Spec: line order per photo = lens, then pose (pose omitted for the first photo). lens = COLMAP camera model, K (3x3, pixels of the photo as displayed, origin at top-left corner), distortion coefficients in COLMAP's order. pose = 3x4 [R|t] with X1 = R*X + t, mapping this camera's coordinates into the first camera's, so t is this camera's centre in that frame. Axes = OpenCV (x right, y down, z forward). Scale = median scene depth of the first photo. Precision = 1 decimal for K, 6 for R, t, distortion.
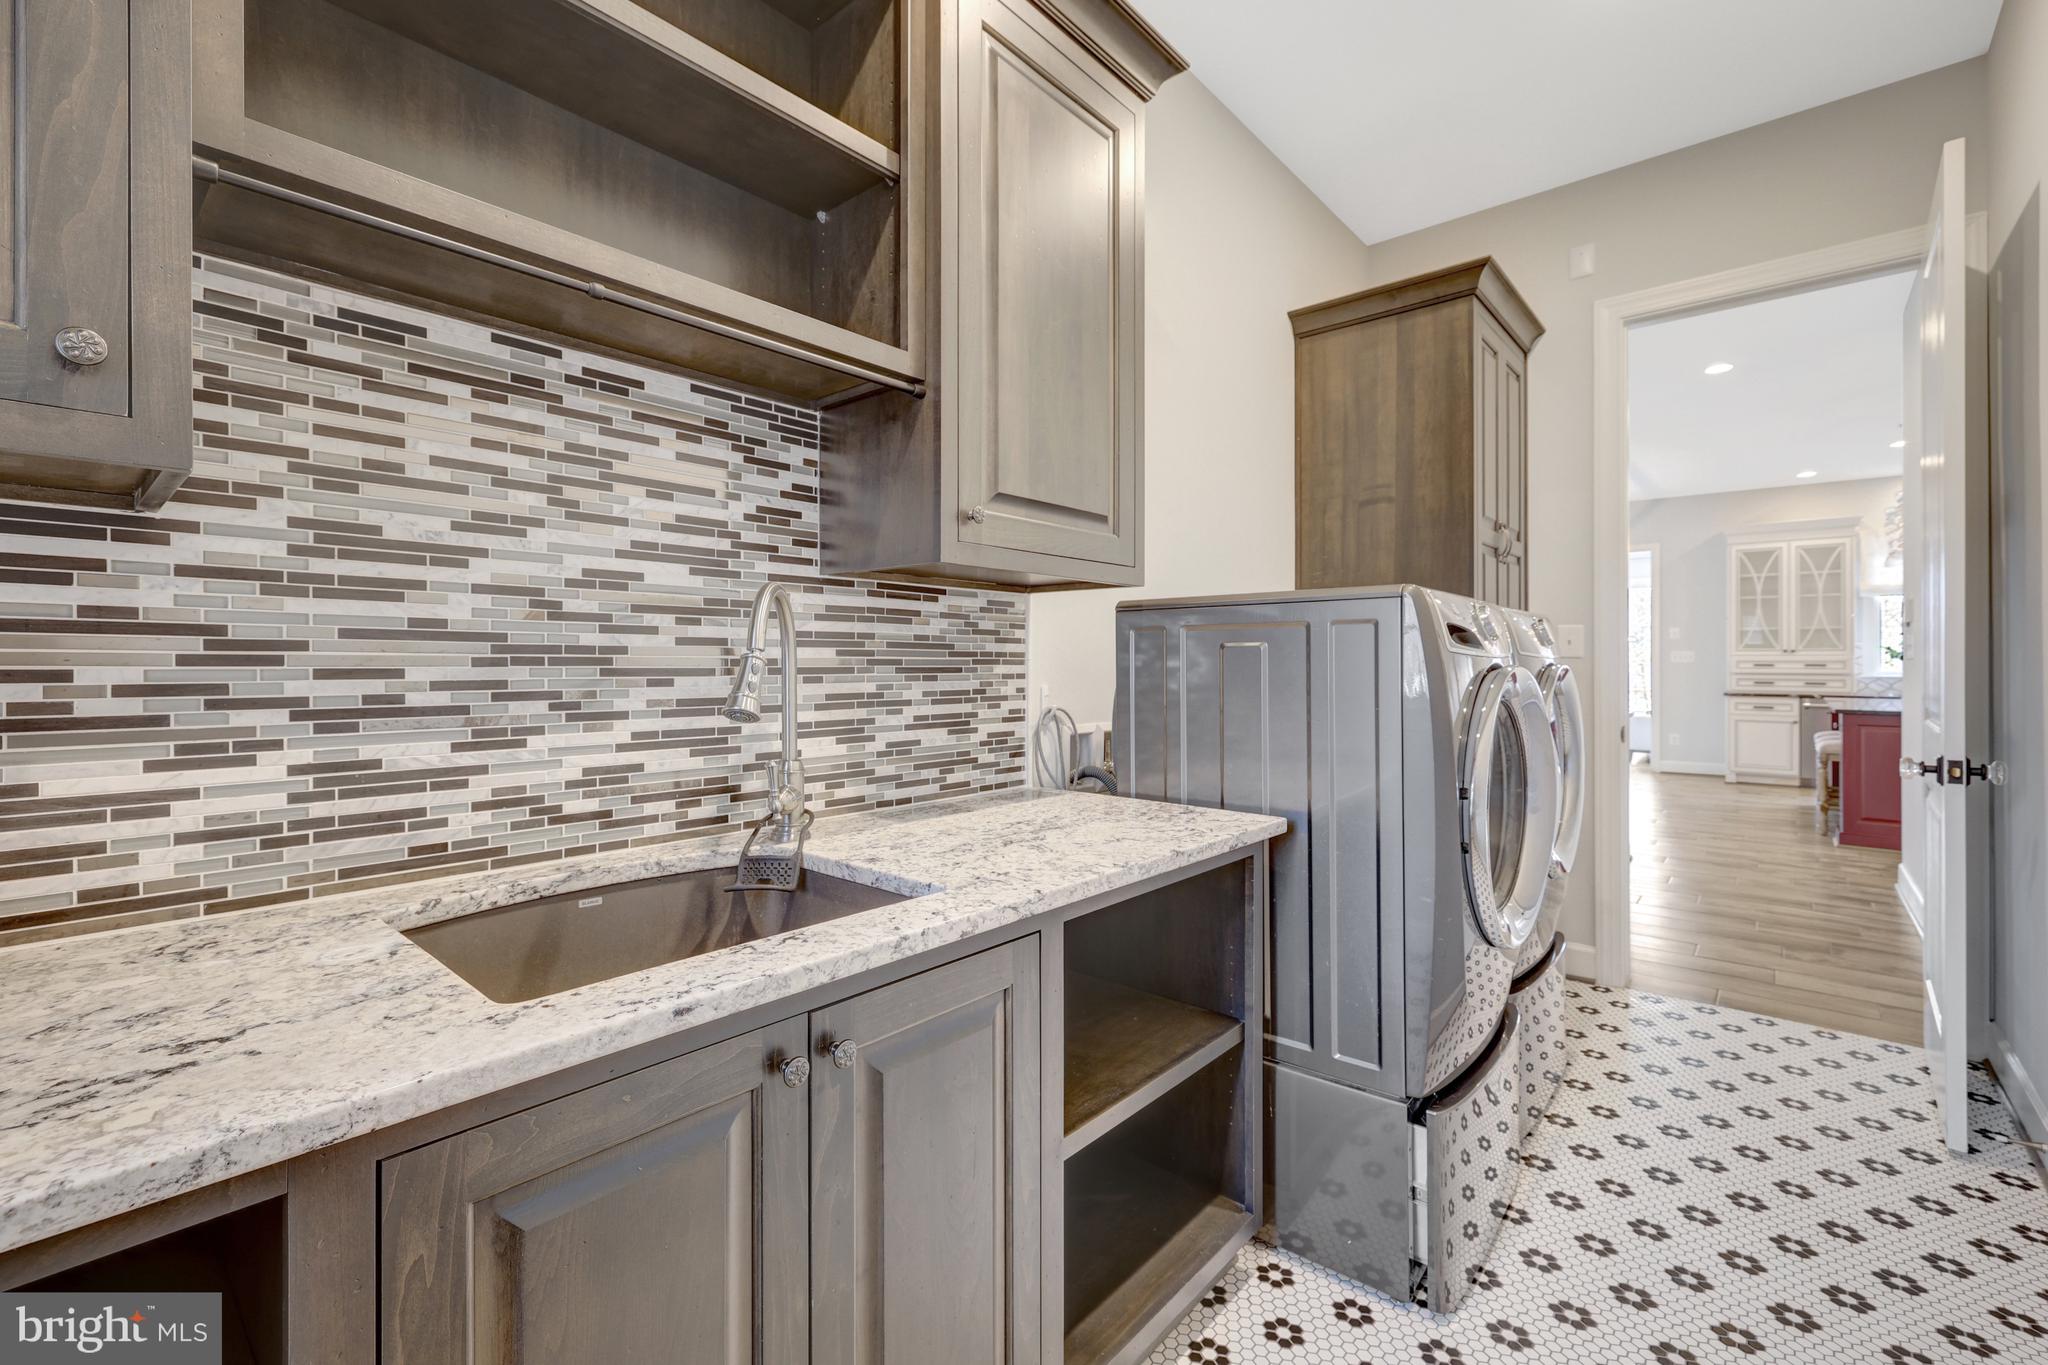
lens RADIAL K [[887.7, 0, 1004.3], [0, 887.7, 665.1], [0, 0, 1]] dist [-0.002583, -0.000034]
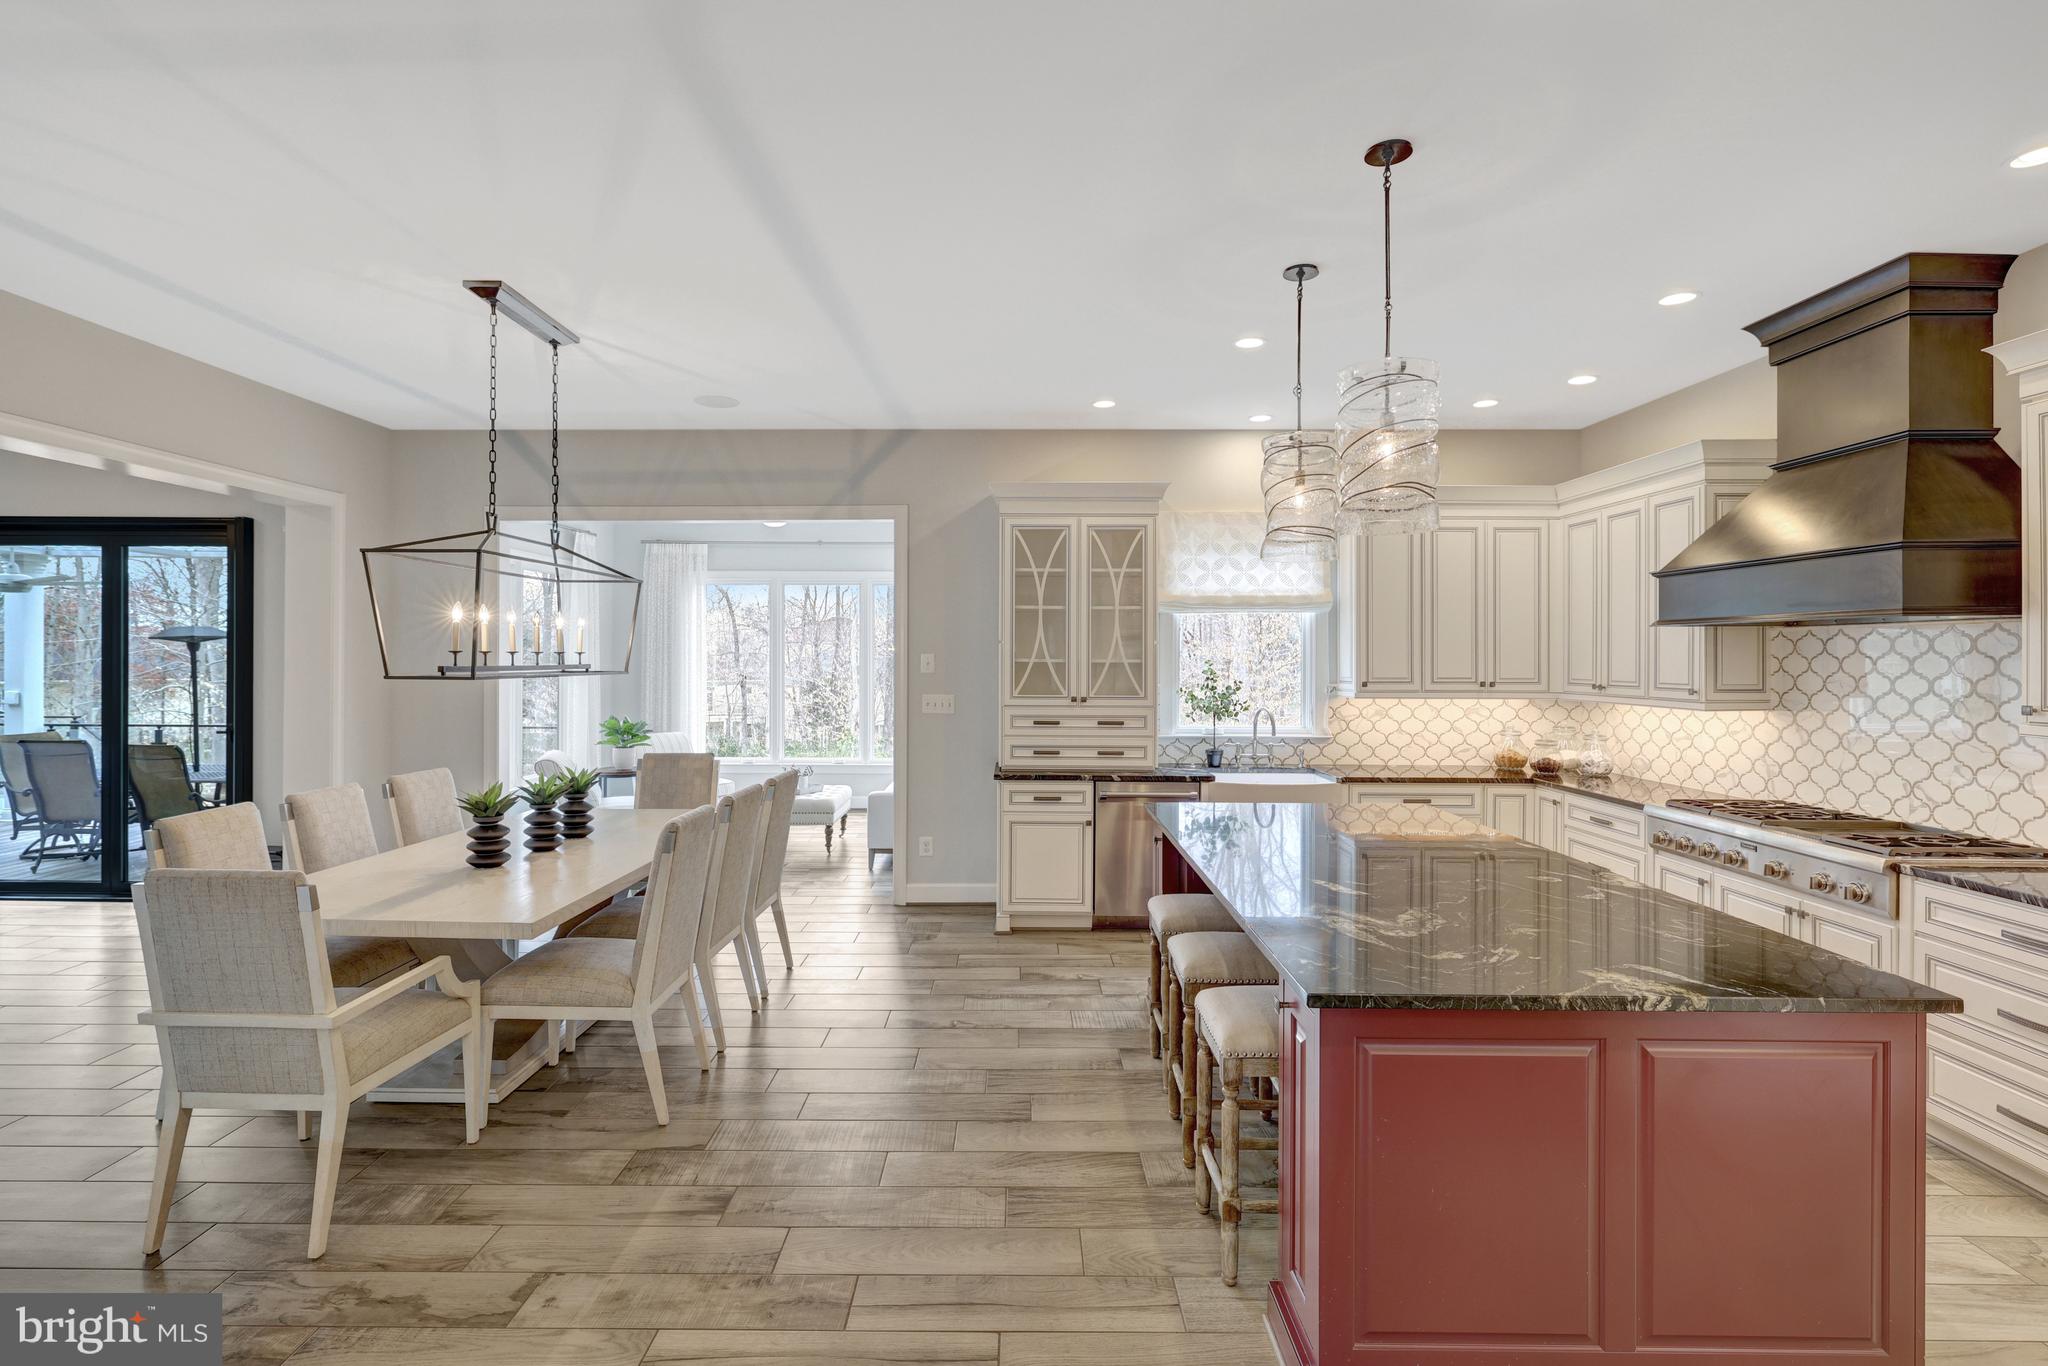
lens RADIAL K [[972.3, 0, 1014.4], [0, 972.3, 662.3], [0, 0, 1]] dist [0.003244, -0.001125]
pose [[0.758100, -0.002507, 0.652134, 0.422679], [-0.003851, 0.999958, 0.008321, -0.046130], [-0.652127, -0.008819, 0.758058, 0.528119]]
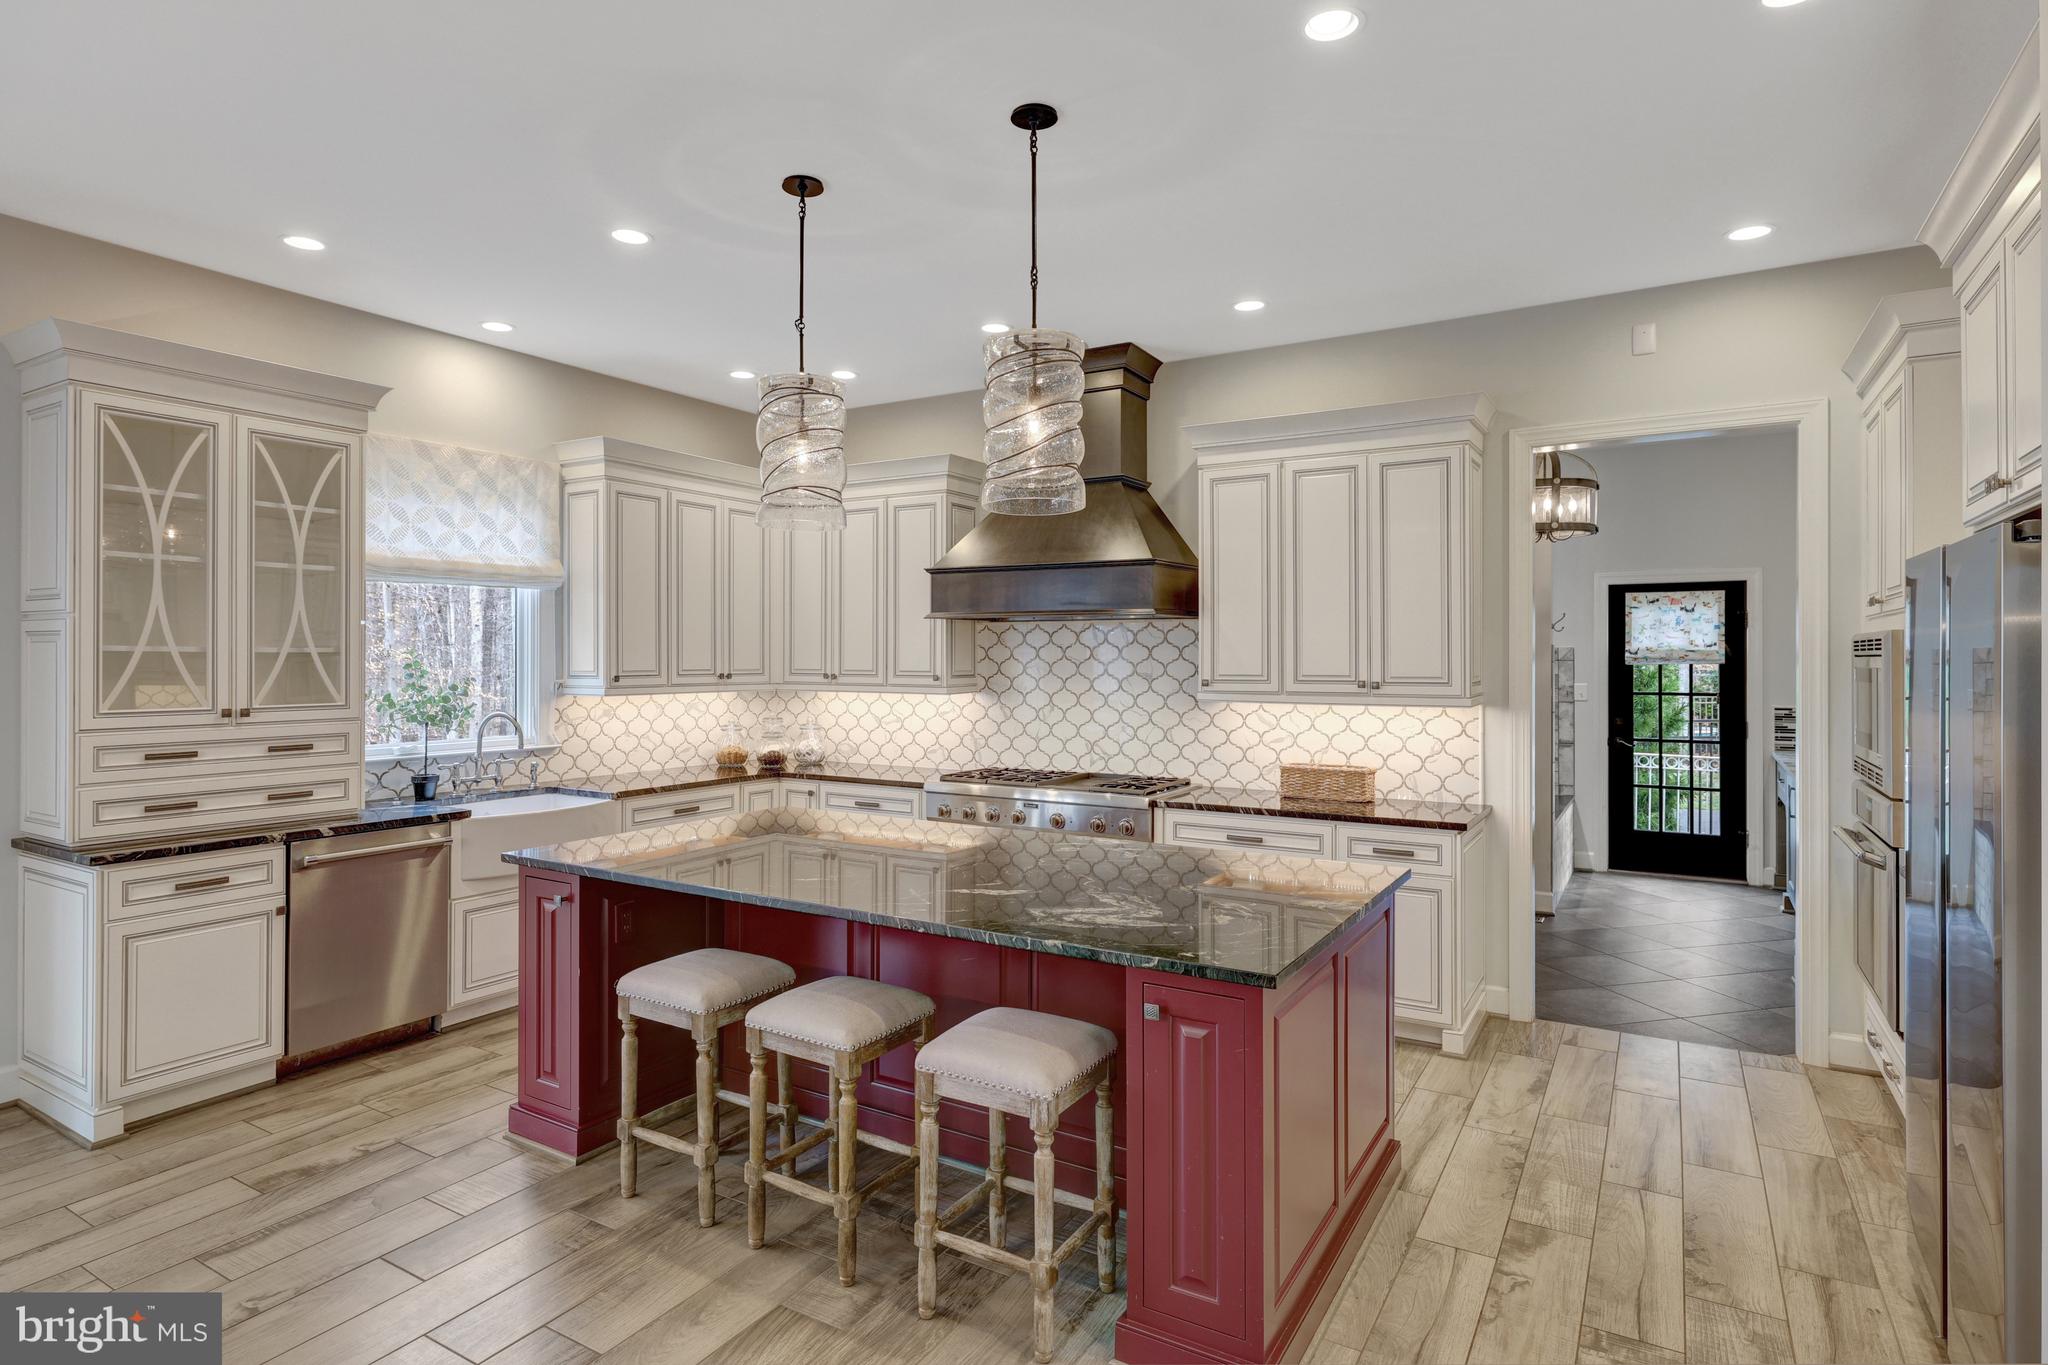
lens RADIAL K [[1090.3, 0, 1017.5], [0, 1090.3, 655.7], [0, 0, 1]] dist [-0.008101, 0.003212]
pose [[-0.183486, -0.001390, 0.983021, 0.385985], [-0.005195, 0.999986, 0.000444, -0.041154], [-0.983009, -0.005026, -0.183490, 0.762073]]
